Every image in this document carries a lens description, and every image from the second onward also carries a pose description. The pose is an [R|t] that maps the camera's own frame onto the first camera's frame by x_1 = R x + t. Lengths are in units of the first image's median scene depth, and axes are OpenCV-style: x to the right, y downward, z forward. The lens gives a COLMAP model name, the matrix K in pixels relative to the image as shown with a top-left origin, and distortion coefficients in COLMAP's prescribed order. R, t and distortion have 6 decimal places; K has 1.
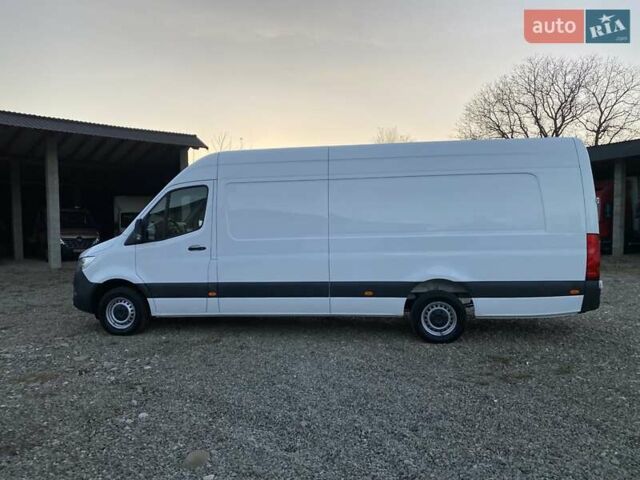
lens RADIAL K [[498.2, 0, 311.3], [0, 498.2, 243.9], [0, 0, 1]] dist [0.035757, -0.038246]
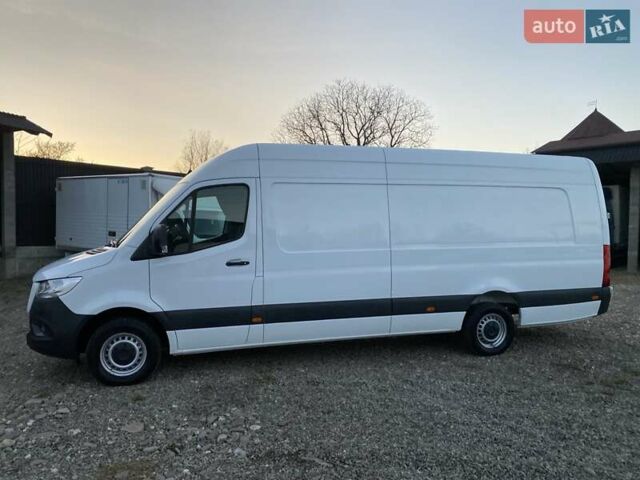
lens RADIAL K [[498.2, 0, 311.3], [0, 498.2, 243.9], [0, 0, 1]] dist [0.035757, -0.038246]
pose [[0.903597, 0.001000, 0.428383, -0.461601], [0.004205, 0.999928, -0.011202, -0.012045], [-0.428364, 0.011923, 0.903528, 0.239135]]
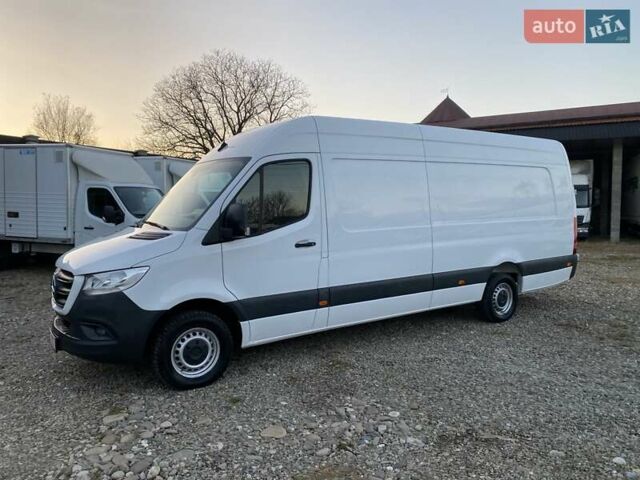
lens RADIAL K [[497.0, 0, 320.0], [0, 497.0, 240.0], [0, 0, 1]] dist [0.009578, -0.002071]
pose [[0.733724, -0.040828, 0.678219, -0.710490], [0.024474, 0.999133, 0.033670, -0.021649], [-0.679006, -0.008105, 0.734088, 0.449364]]
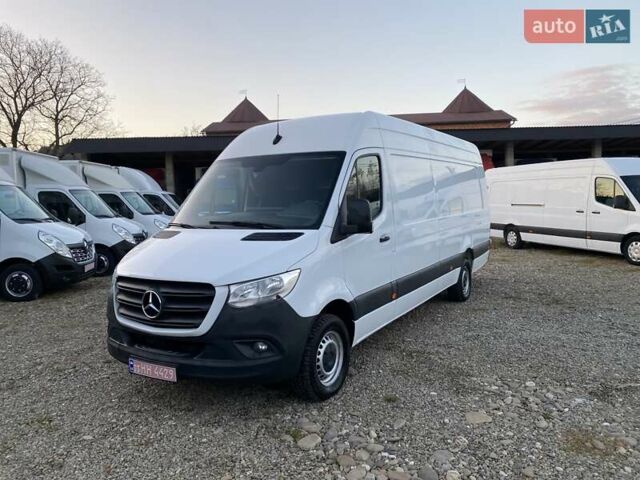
lens RADIAL K [[494.7, 0, 312.9], [0, 494.7, 240.3], [0, 0, 1]] dist [0.033853, -0.033832]
pose [[0.381302, -0.071656, 0.921669, -0.950406], [0.057320, 0.996906, 0.053792, -0.034262], [-0.922672, 0.032319, 0.384229, 0.817250]]
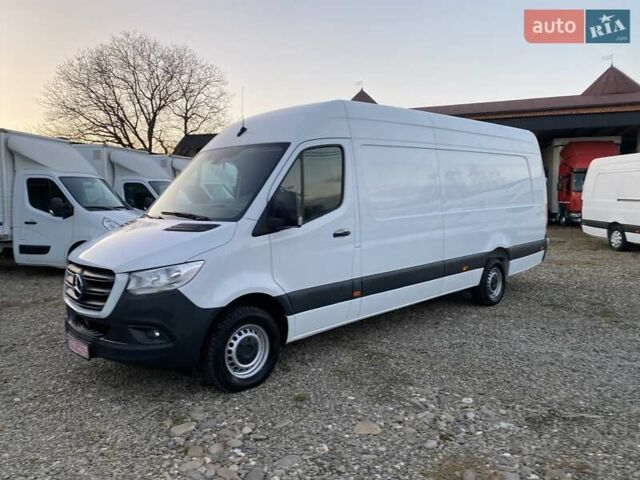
lens RADIAL K [[496.1, 0, 308.0], [0, 496.1, 241.3], [0, 0, 1]] dist [0.018970, -0.005275]
pose [[0.612840, -0.070672, 0.787041, -0.817741], [0.039474, 0.997487, 0.058833, -0.023663], [-0.789221, -0.004988, 0.614089, 0.604796]]
